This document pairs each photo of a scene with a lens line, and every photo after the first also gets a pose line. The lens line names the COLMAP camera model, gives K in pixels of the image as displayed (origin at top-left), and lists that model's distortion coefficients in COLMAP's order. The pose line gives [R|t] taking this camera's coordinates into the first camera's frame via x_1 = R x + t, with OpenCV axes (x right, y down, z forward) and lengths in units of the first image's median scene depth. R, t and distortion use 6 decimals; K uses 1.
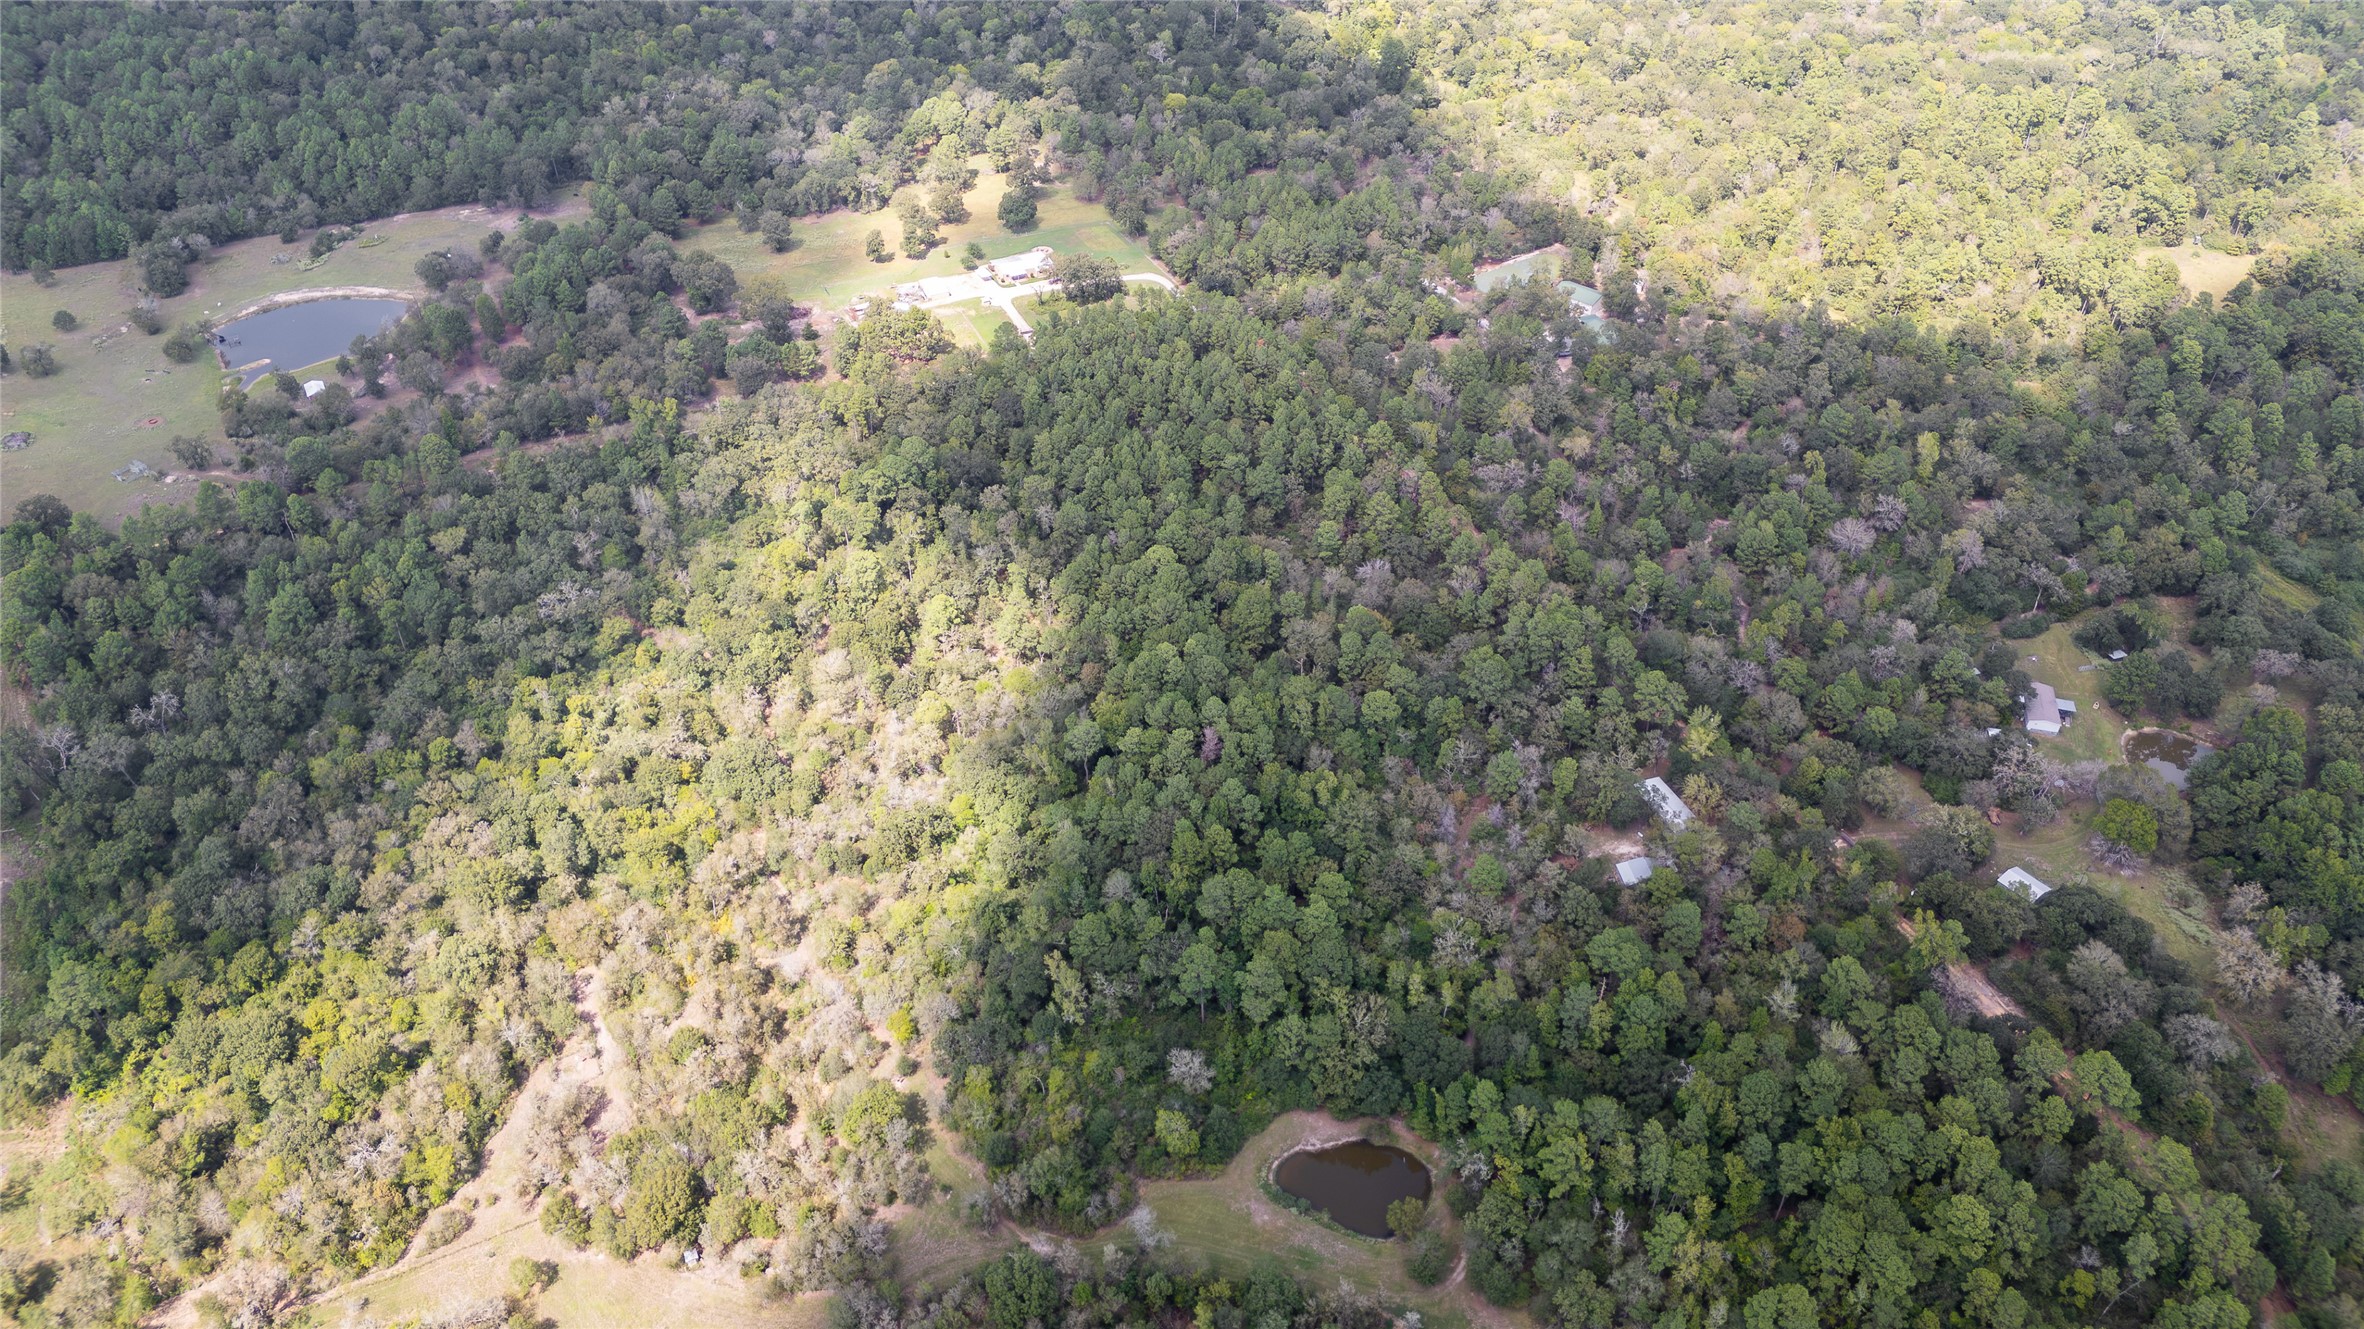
lens RADIAL K [[1734.1, 0, 1185.9], [0, 1734.1, 664.1], [0, 0, 1]] dist [0.034980, -0.026183]
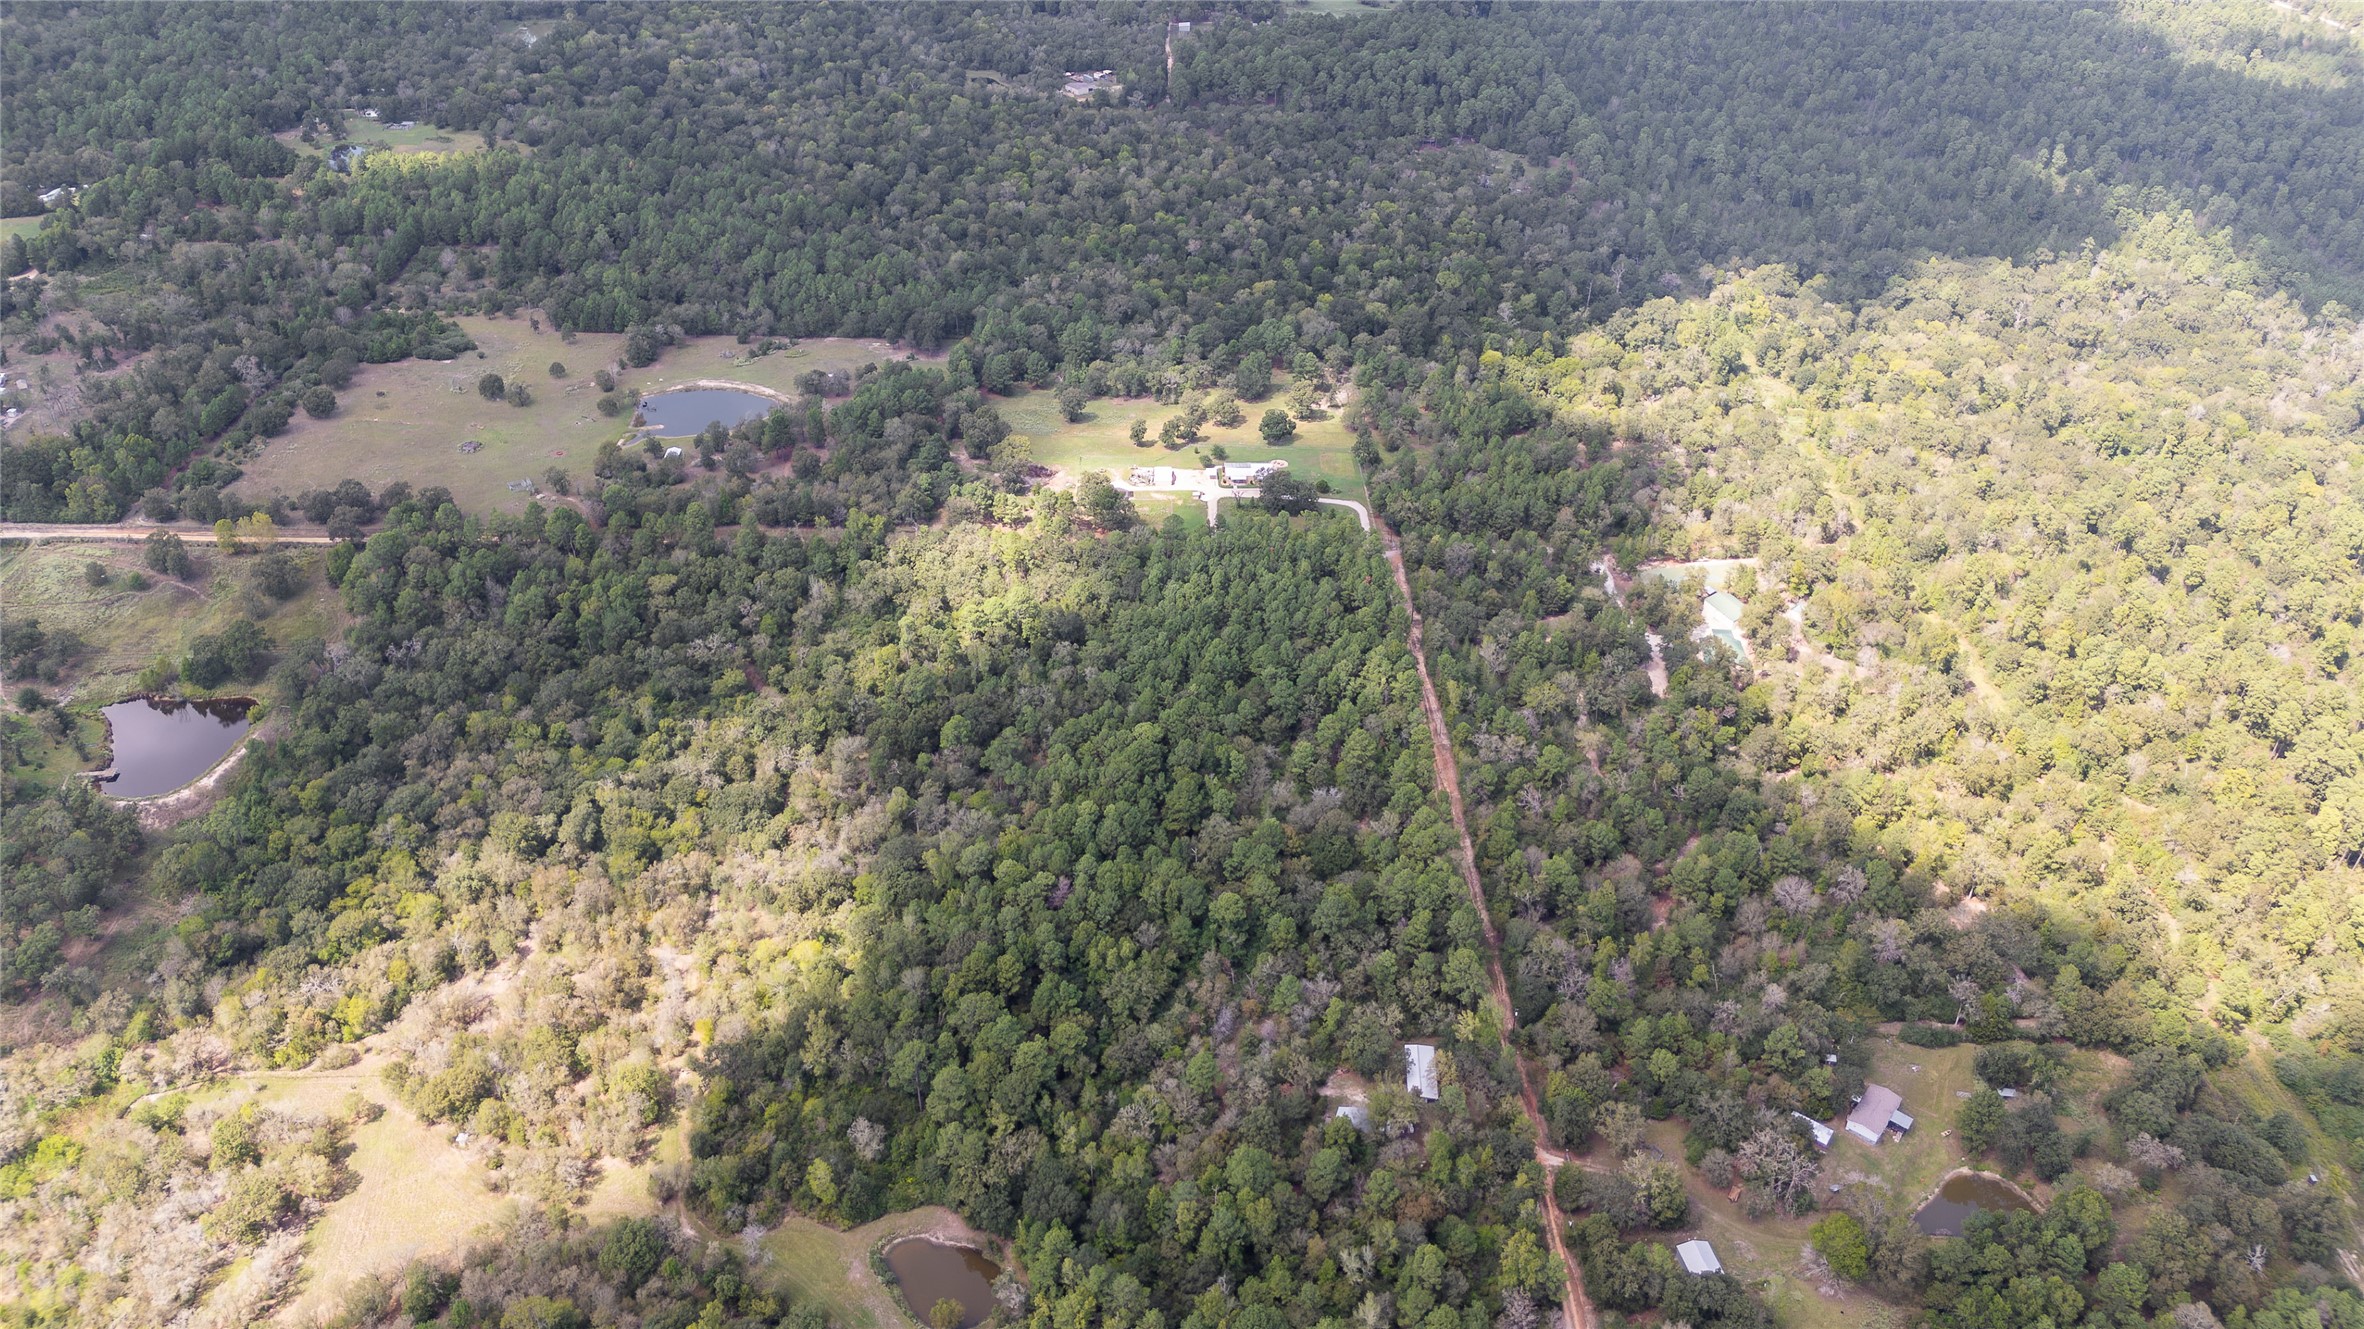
lens RADIAL K [[1734.1, 0, 1181.4], [0, 1734.1, 665.9], [0, 0, 1]] dist [0.034980, -0.026183]
pose [[0.900831, 0.238684, -0.362677, 0.418160], [-0.275786, 0.959735, -0.053390, -0.052246], [0.335330, 0.148117, 0.930384, -0.052198]]
